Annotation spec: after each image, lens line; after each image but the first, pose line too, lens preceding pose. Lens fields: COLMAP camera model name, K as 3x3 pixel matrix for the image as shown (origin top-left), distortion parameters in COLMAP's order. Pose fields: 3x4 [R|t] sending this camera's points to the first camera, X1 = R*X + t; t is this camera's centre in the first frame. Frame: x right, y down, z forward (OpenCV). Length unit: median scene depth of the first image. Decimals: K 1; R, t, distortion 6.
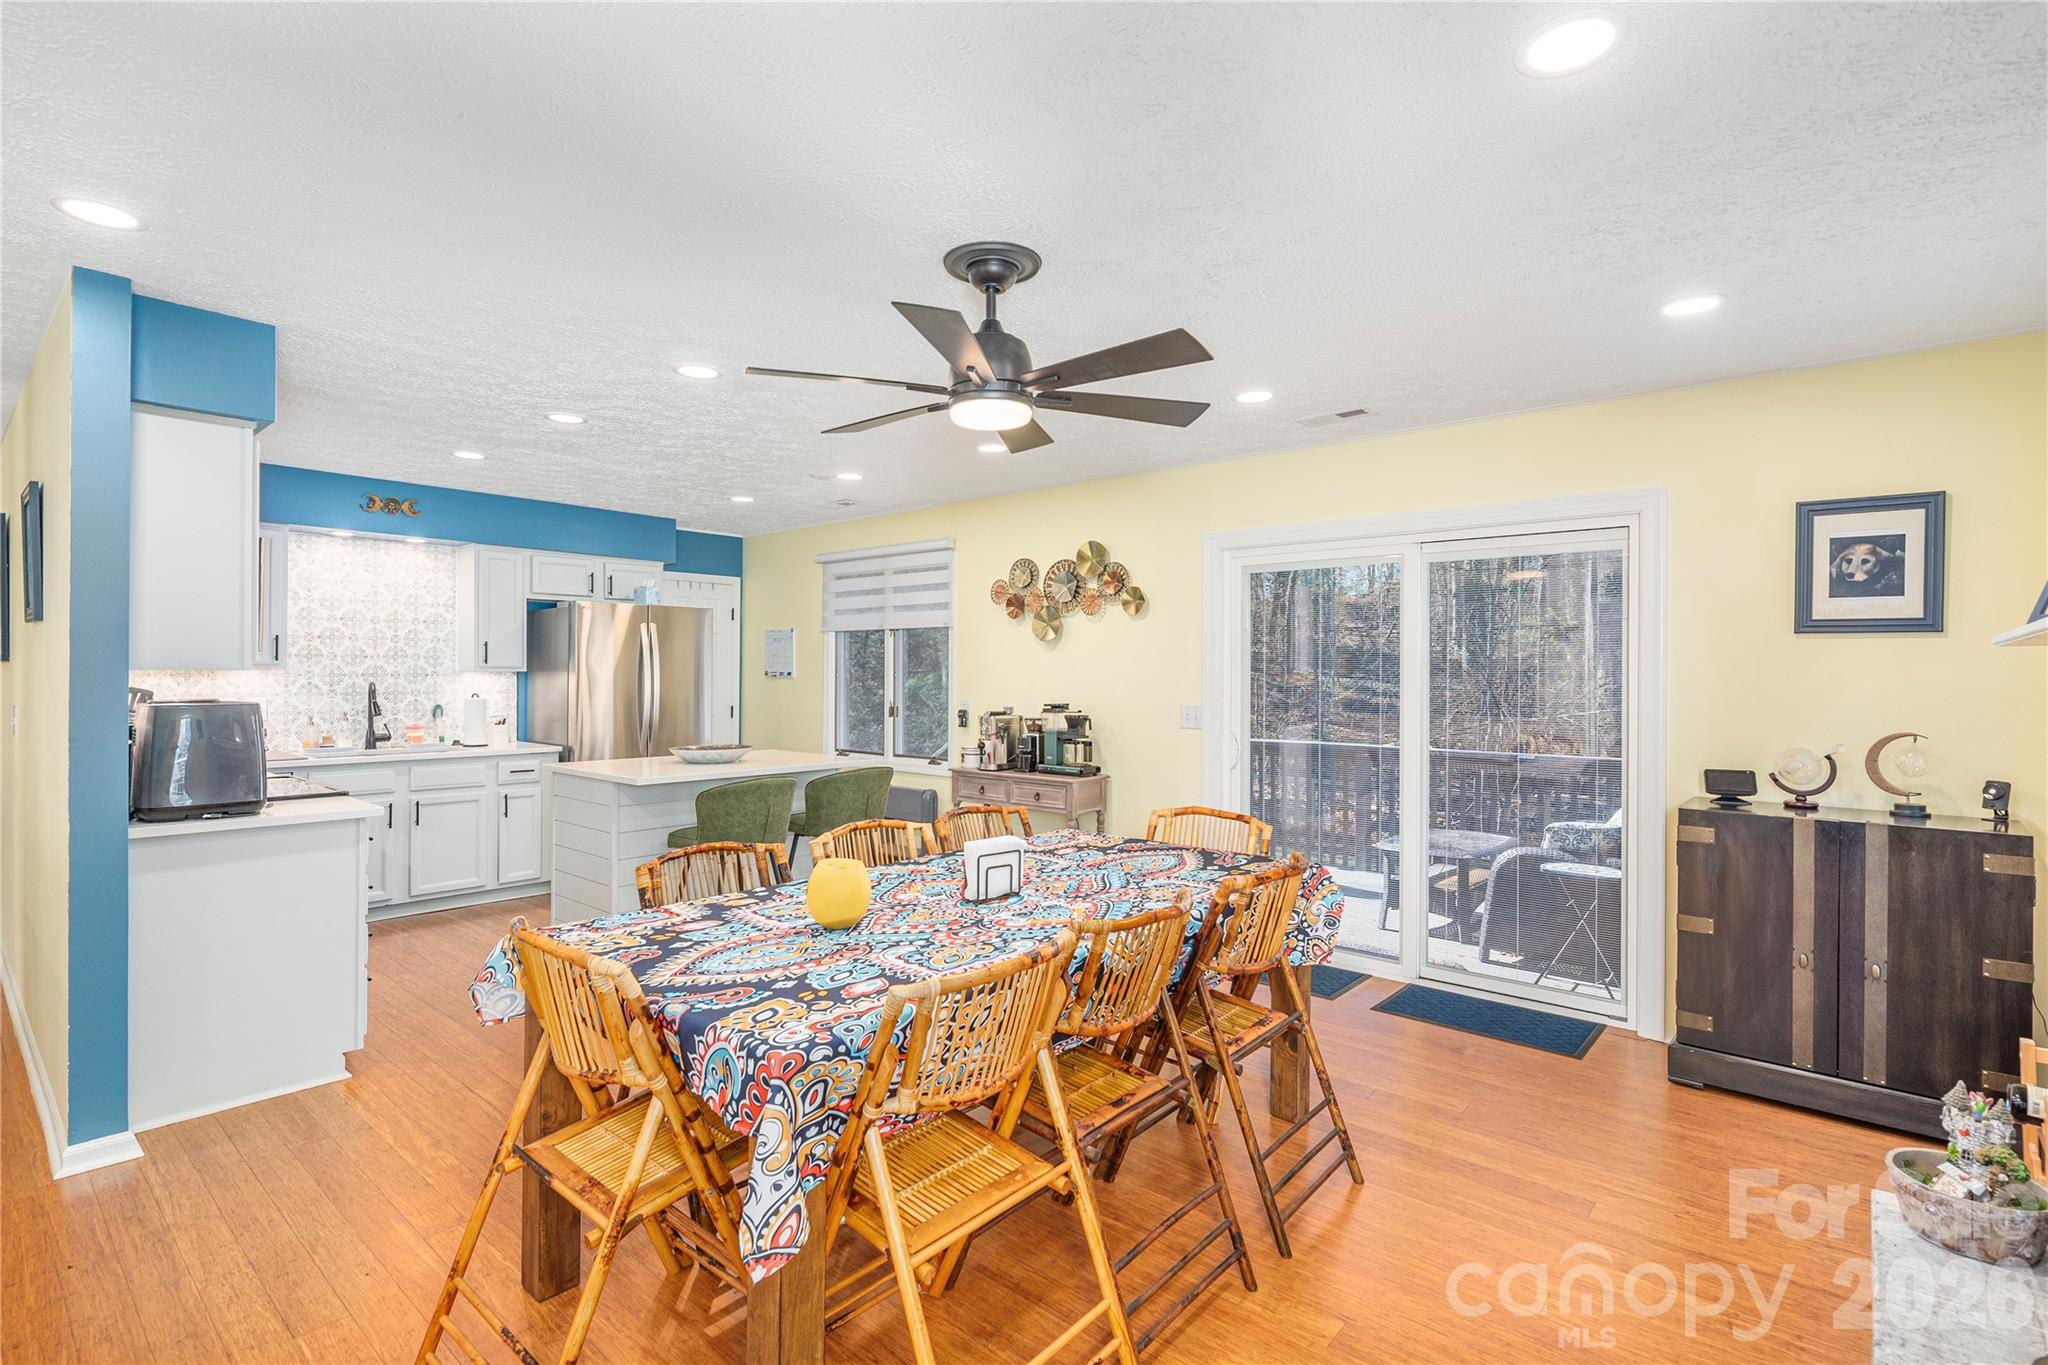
lens RADIAL K [[954.1, 0, 1034.2], [0, 954.1, 674.5], [0, 0, 1]] dist [0.003016, 0.000161]
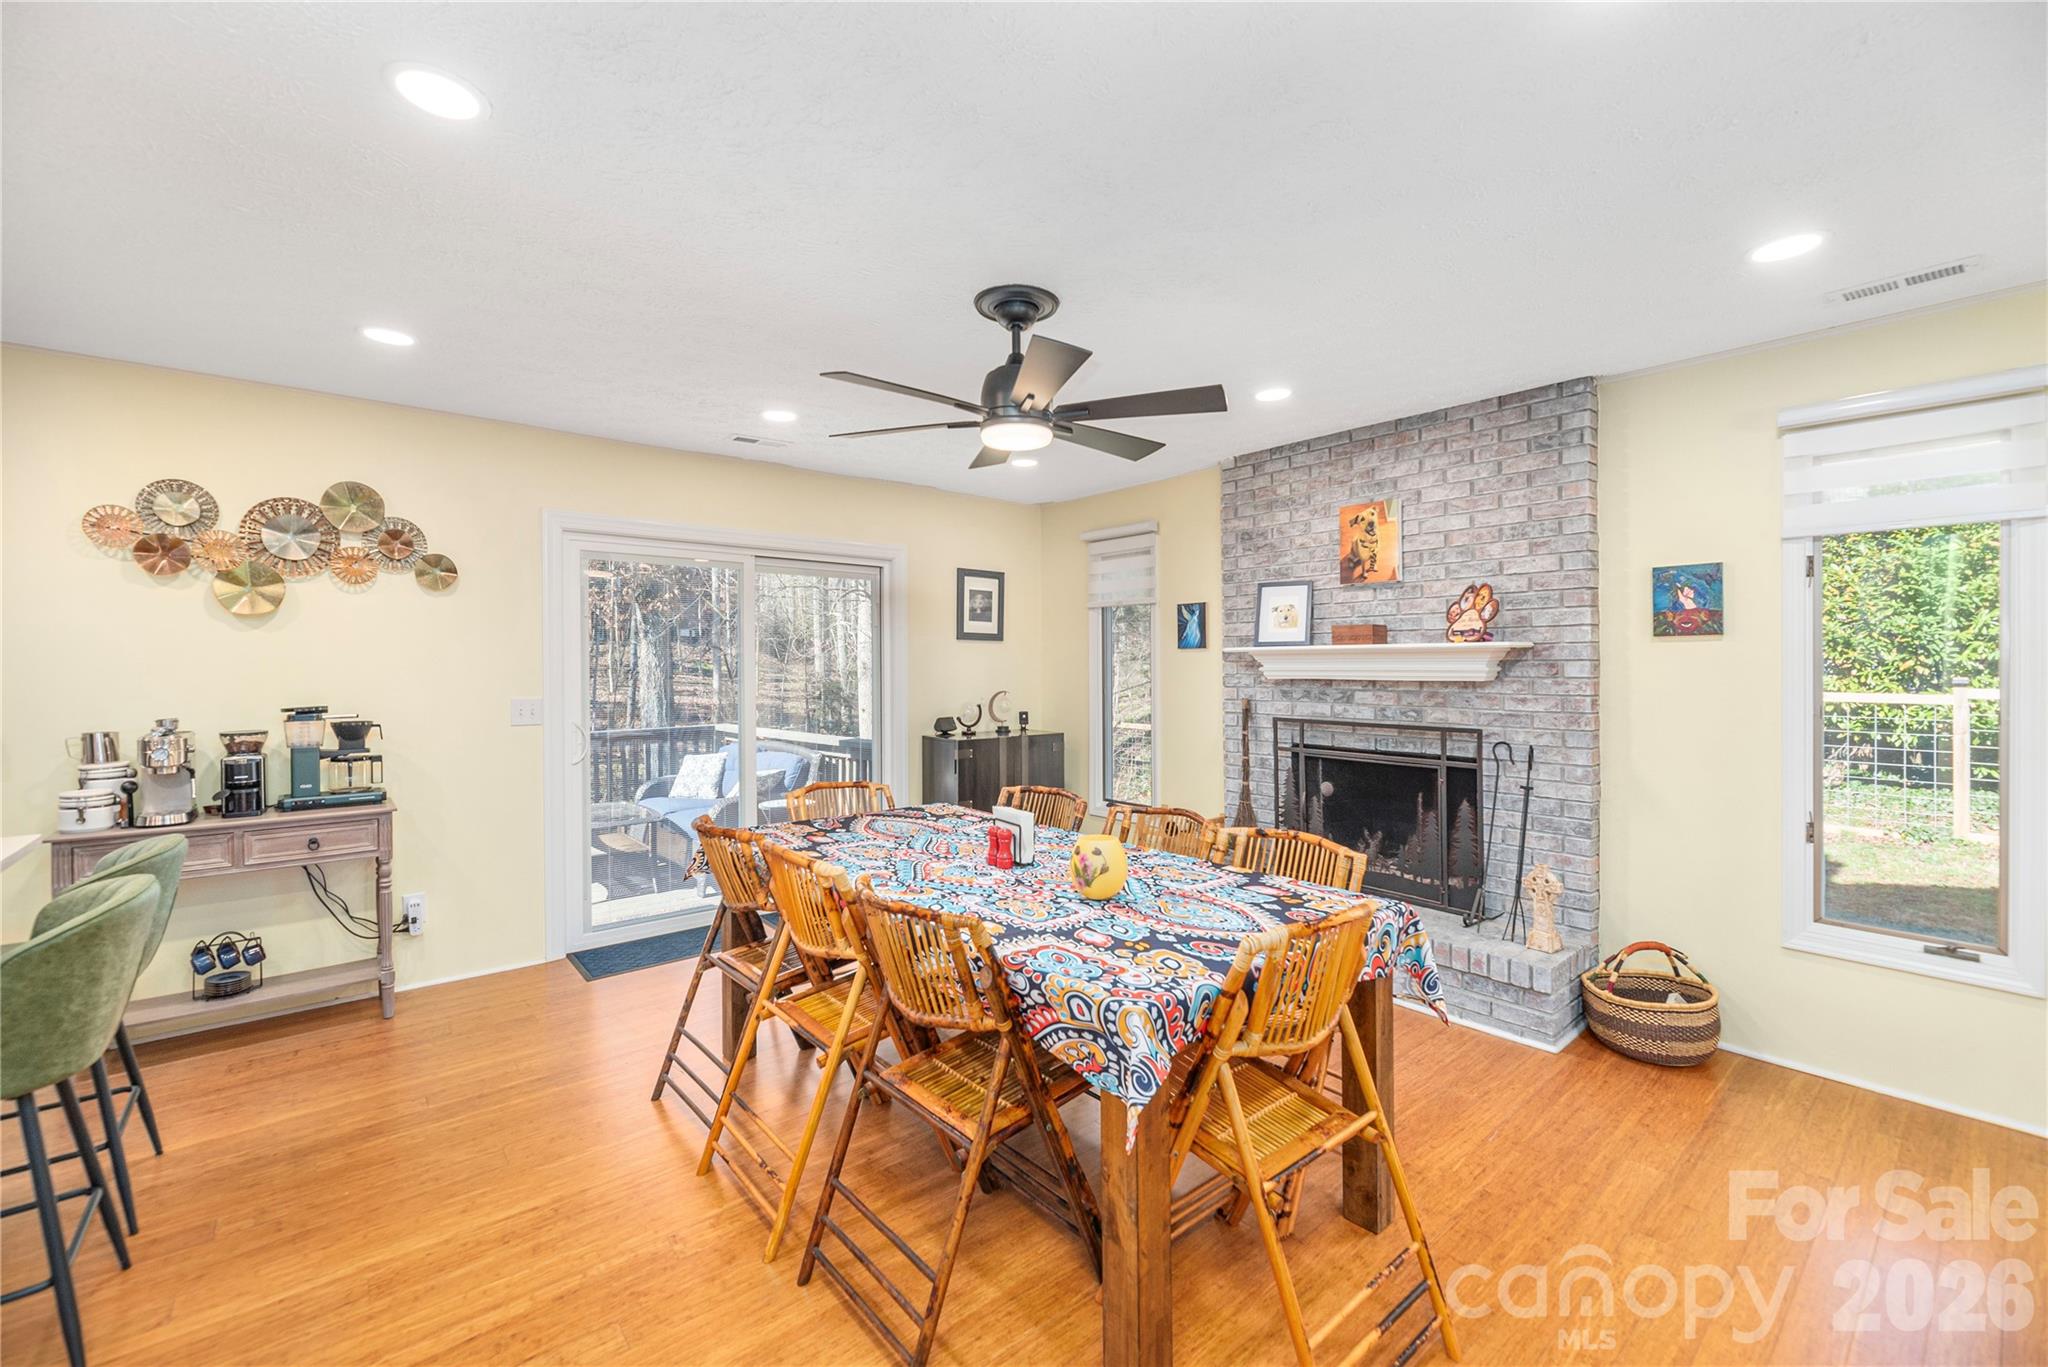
lens RADIAL K [[834.1, 0, 1025.0], [0, 834.1, 681.4], [0, 0, 1]] dist [-0.002561, -0.000622]
pose [[0.175095, -0.025827, 0.984213, -0.759446], [0.002555, 0.999664, 0.025778, -0.004005], [-0.984548, -0.001999, 0.175102, 0.607307]]
